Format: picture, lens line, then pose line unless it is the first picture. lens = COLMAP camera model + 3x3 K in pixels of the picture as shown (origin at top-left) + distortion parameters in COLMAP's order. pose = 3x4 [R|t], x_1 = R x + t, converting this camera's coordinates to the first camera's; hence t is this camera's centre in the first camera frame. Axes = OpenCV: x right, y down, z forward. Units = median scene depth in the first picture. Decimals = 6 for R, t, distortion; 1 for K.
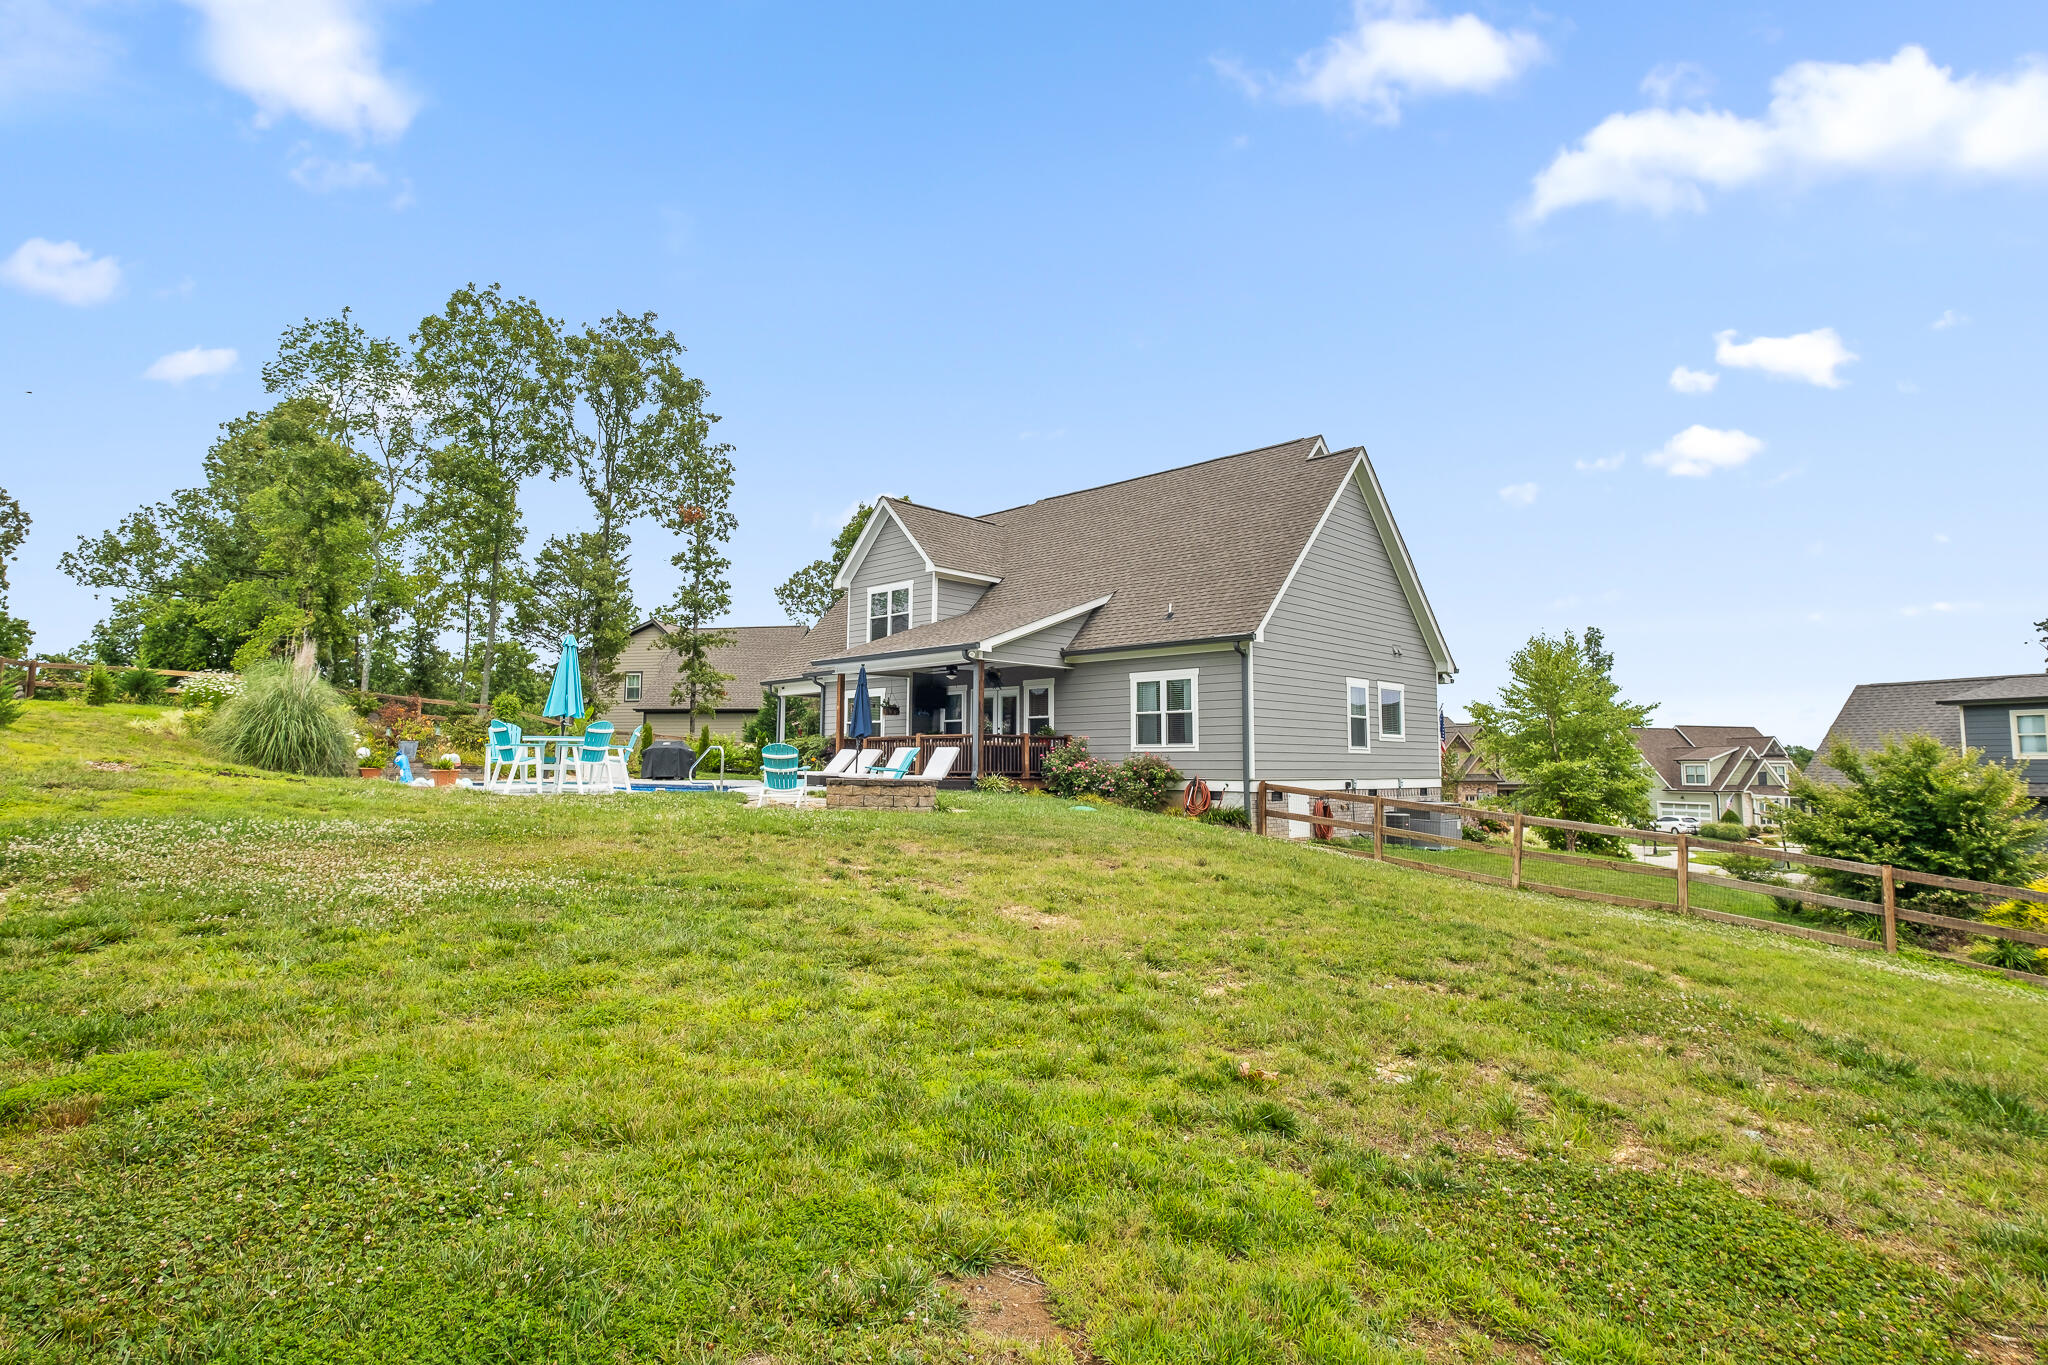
lens RADIAL K [[1036.4, 0, 1021.9], [0, 1036.4, 674.9], [0, 0, 1]] dist [0.000784, -0.000076]
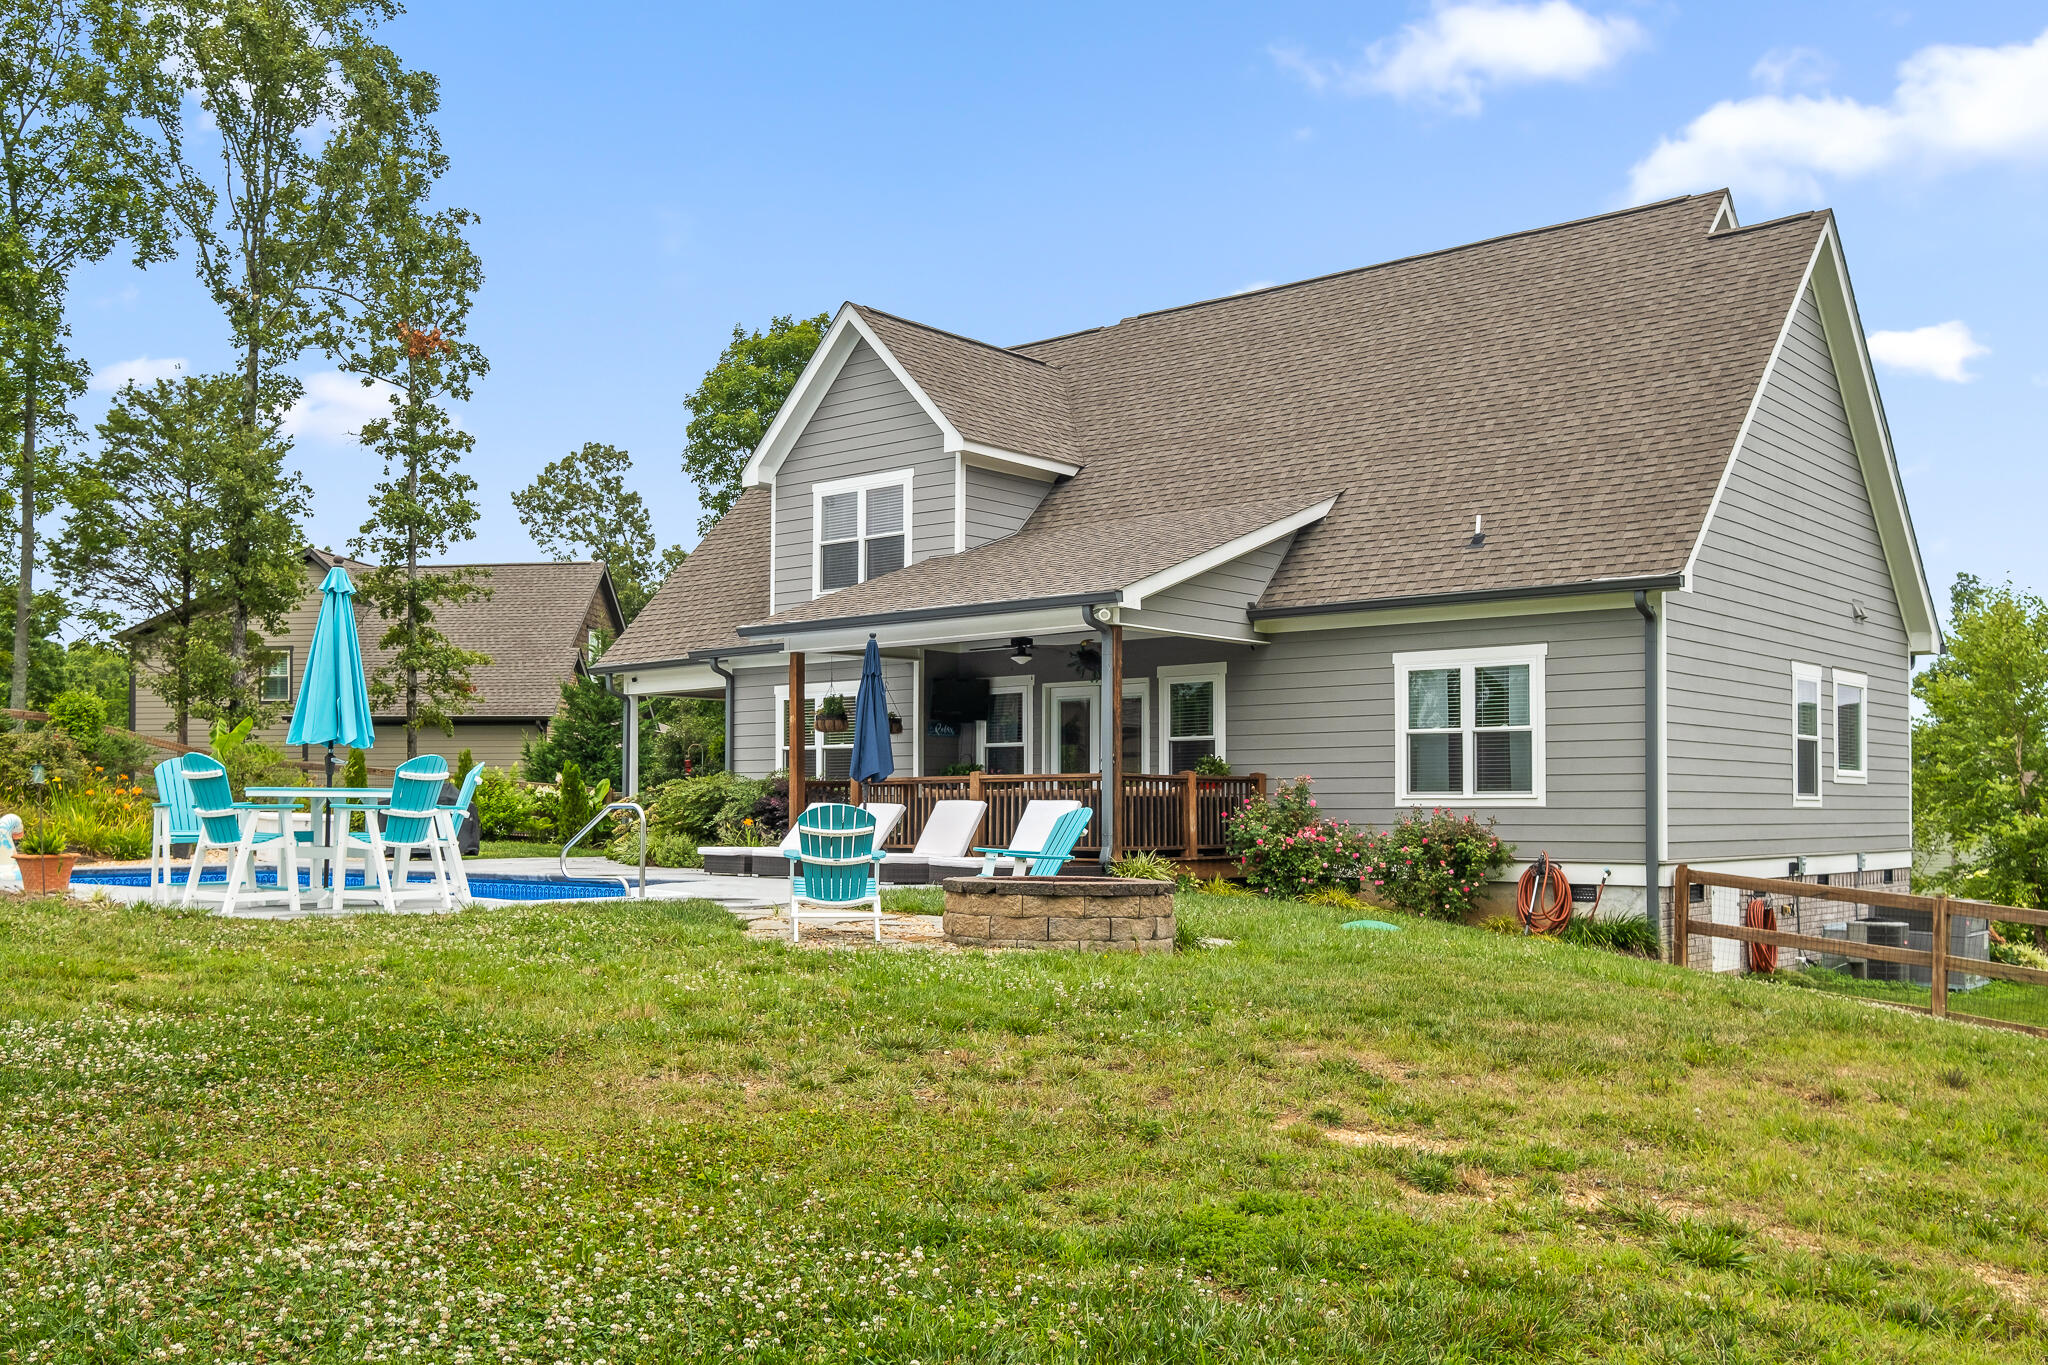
lens RADIAL K [[1797.9, 0, 1049.0], [0, 1797.9, 809.1], [0, 0, 1]] dist [-0.003934, 0.011565]
pose [[0.997468, -0.003892, 0.071004, -0.103812], [-0.002219, 0.996311, 0.085786, -0.000571], [-0.071076, -0.085726, 0.993780, 0.101325]]
